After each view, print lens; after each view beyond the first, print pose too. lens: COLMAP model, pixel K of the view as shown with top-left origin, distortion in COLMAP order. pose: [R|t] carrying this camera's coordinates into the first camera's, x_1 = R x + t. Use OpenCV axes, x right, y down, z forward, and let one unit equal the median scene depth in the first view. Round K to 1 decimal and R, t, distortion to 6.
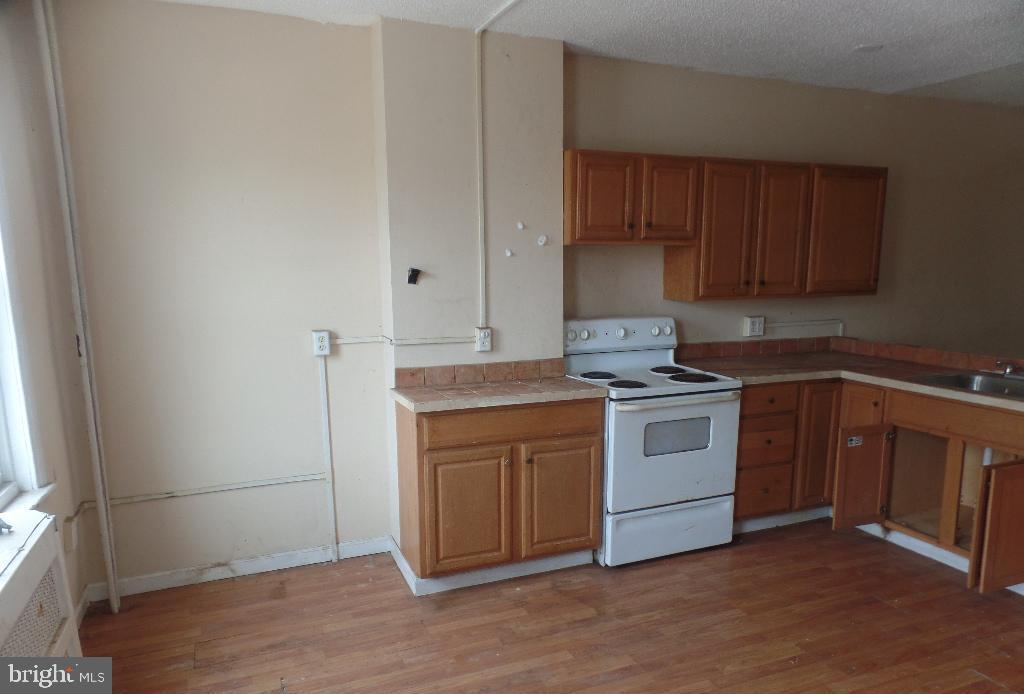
lens RADIAL K [[709.2, 0, 509.8], [0, 709.2, 401.8], [0, 0, 1]] dist [0.003609, 0.001990]
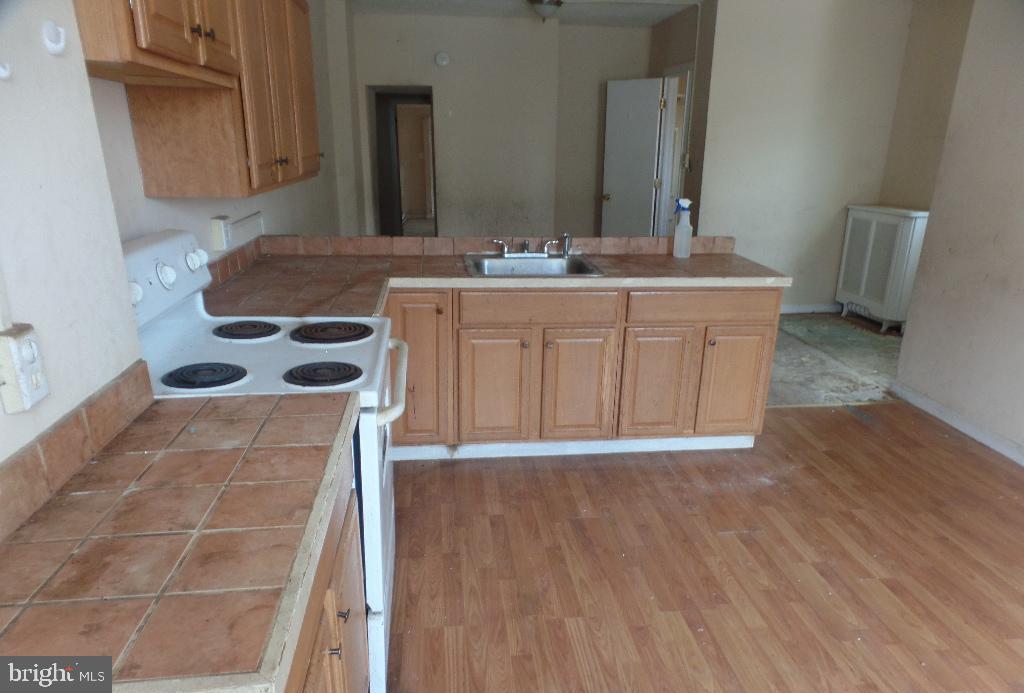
lens RADIAL K [[709.2, 0, 509.8], [0, 709.2, 401.3], [0, 0, 1]] dist [0.003609, 0.001990]
pose [[0.289536, -0.320819, 0.901800, -0.254349], [0.178758, 0.943703, 0.278334, -0.121153], [-0.940327, 0.080617, 0.330585, 0.711302]]
